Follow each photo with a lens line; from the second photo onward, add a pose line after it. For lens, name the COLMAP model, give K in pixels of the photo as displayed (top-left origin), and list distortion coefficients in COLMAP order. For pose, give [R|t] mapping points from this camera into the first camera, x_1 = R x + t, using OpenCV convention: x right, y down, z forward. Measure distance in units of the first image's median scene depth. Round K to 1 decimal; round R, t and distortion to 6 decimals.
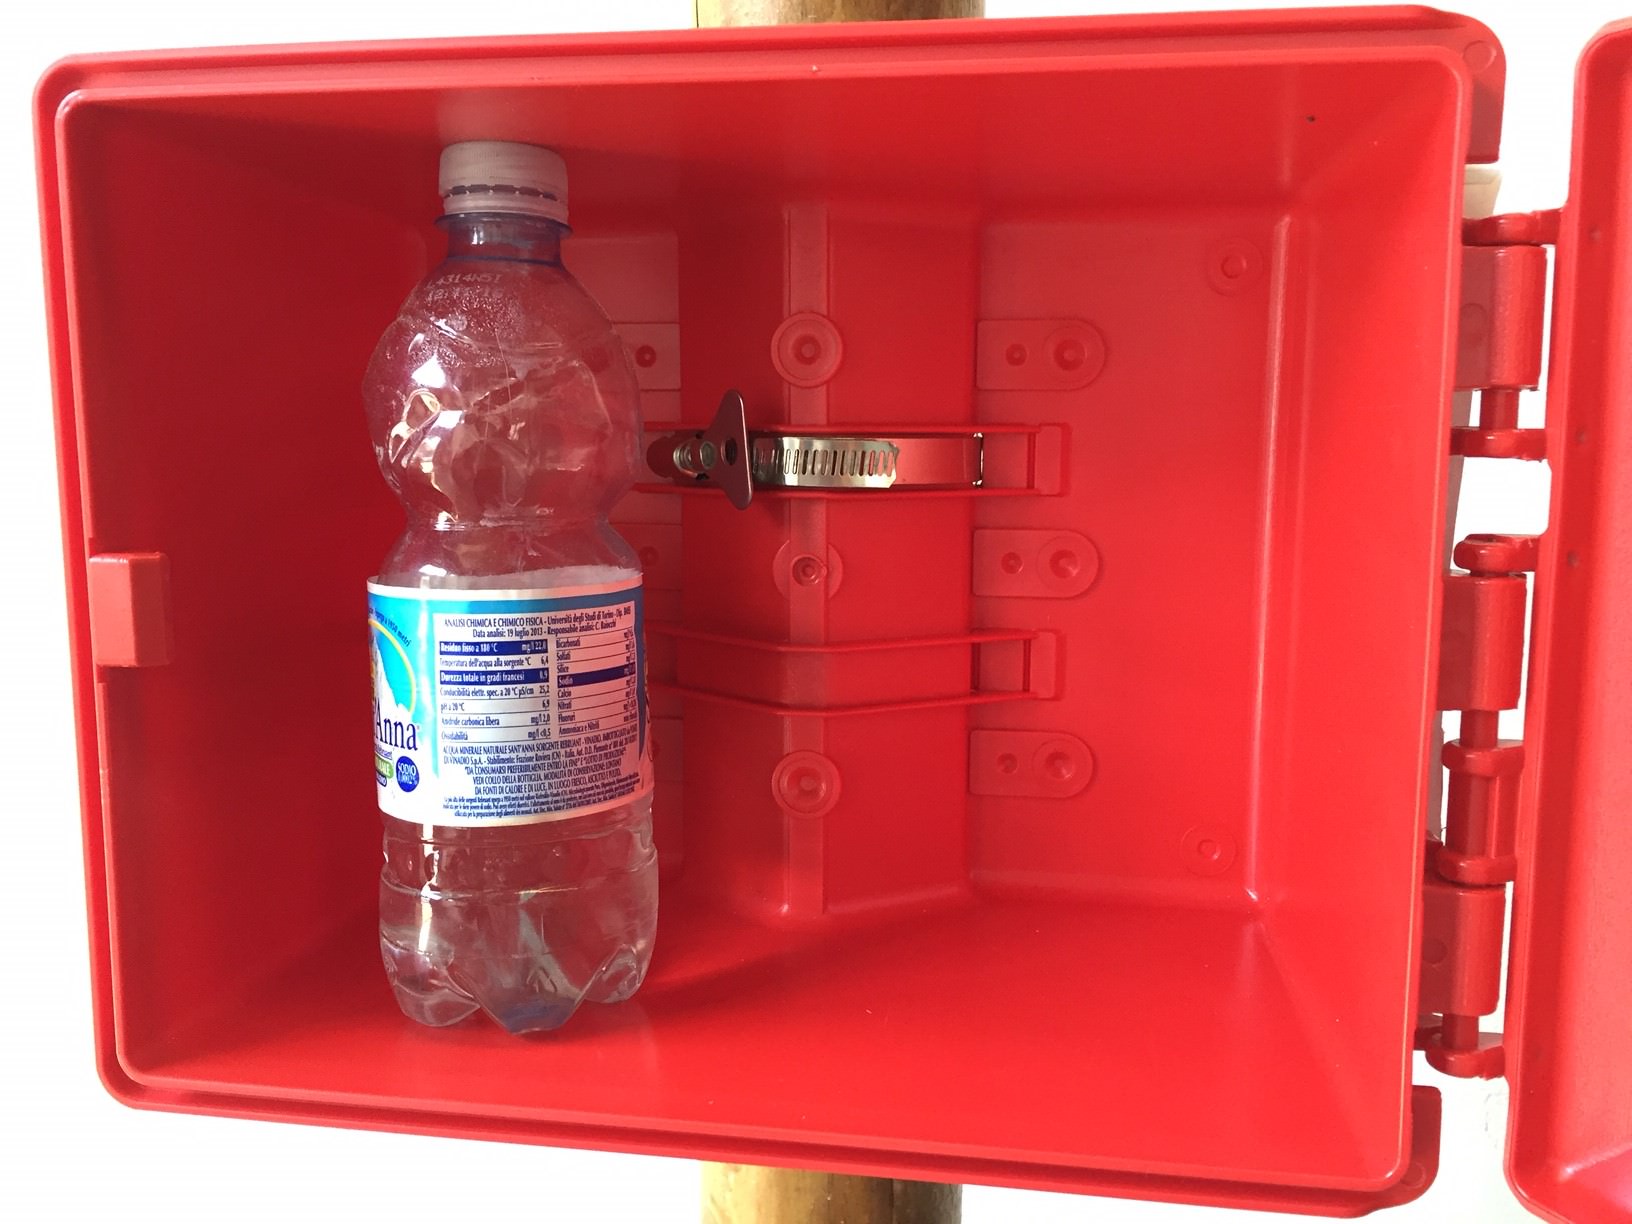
lens RADIAL K [[1353.3, 0, 828.8], [0, 1353.3, 613.1], [0, 0, 1]] dist [0.038638, -0.000607]
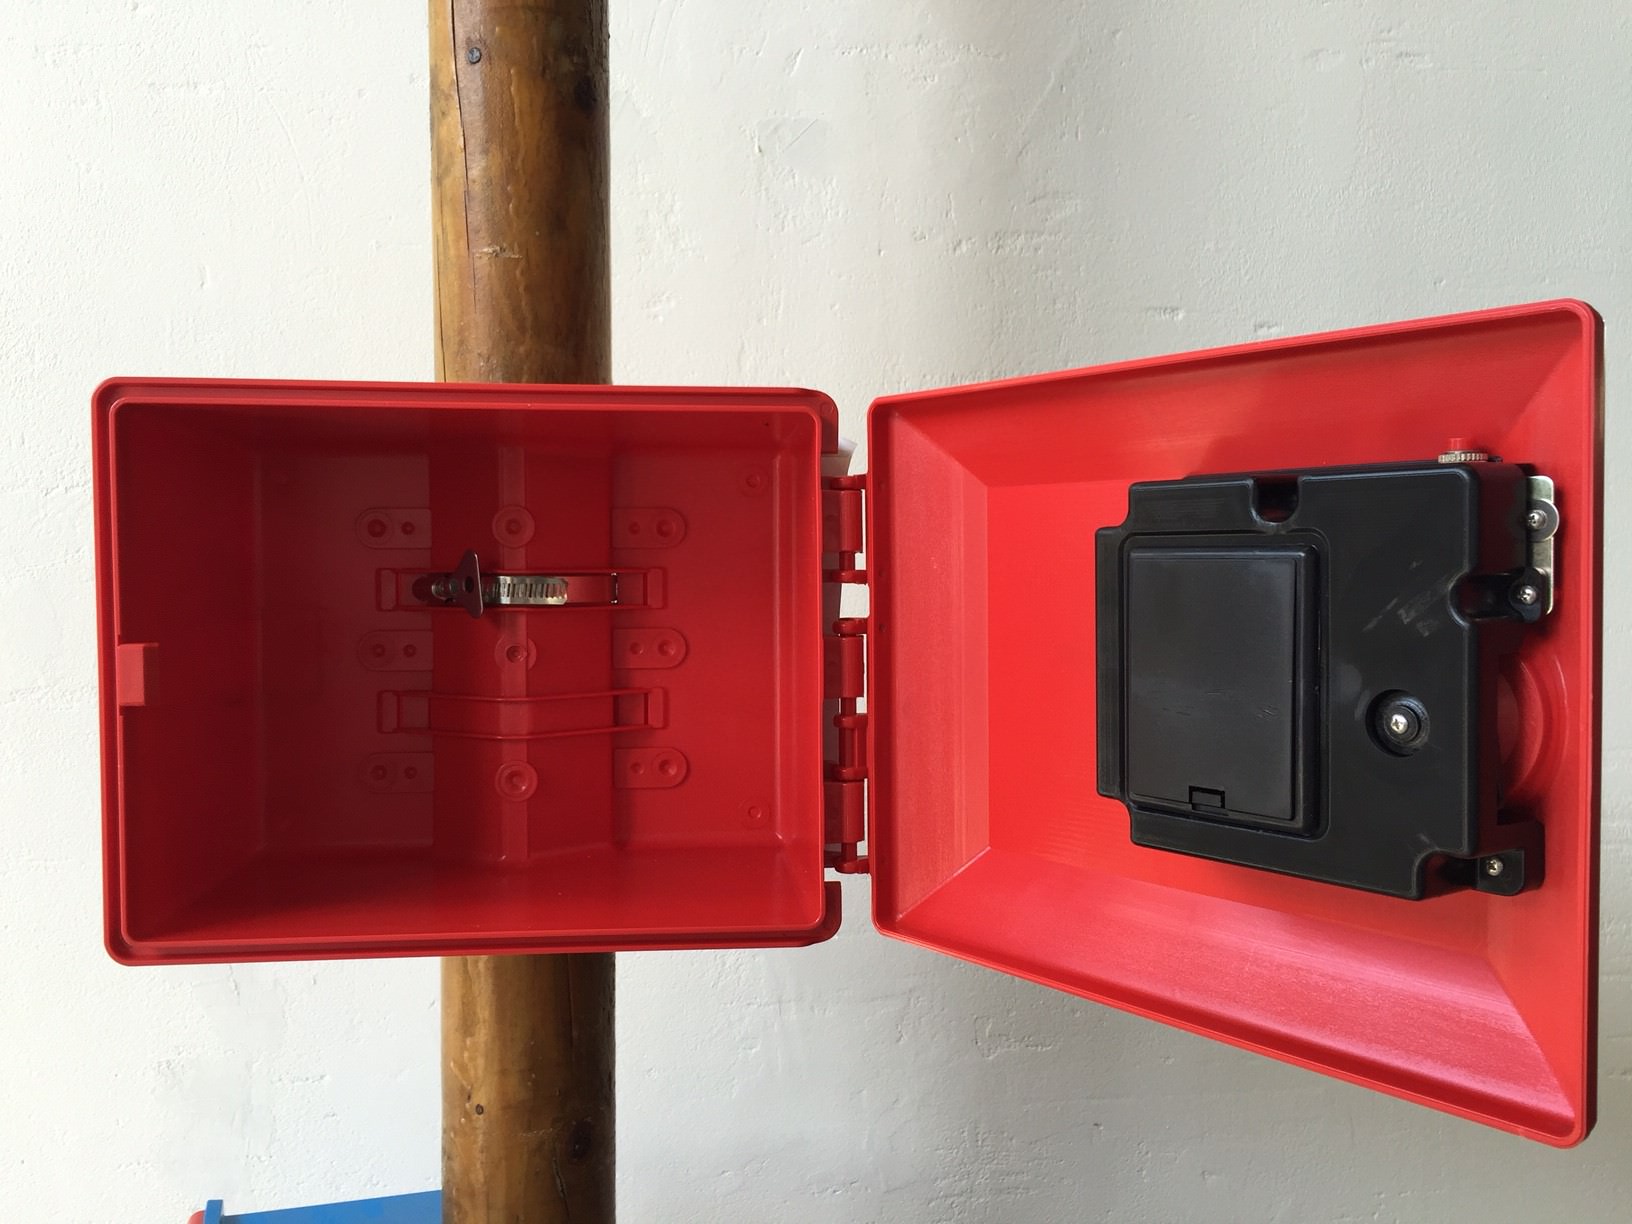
lens RADIAL K [[1353.3, 0, 828.8], [0, 1353.3, 613.1], [0, 0, 1]] dist [0.038638, -0.000607]
pose [[0.966850, -0.015508, 0.254874, -0.069951], [0.041652, 0.994363, -0.097502, 0.103647], [-0.251925, 0.104886, 0.962046, -0.770745]]
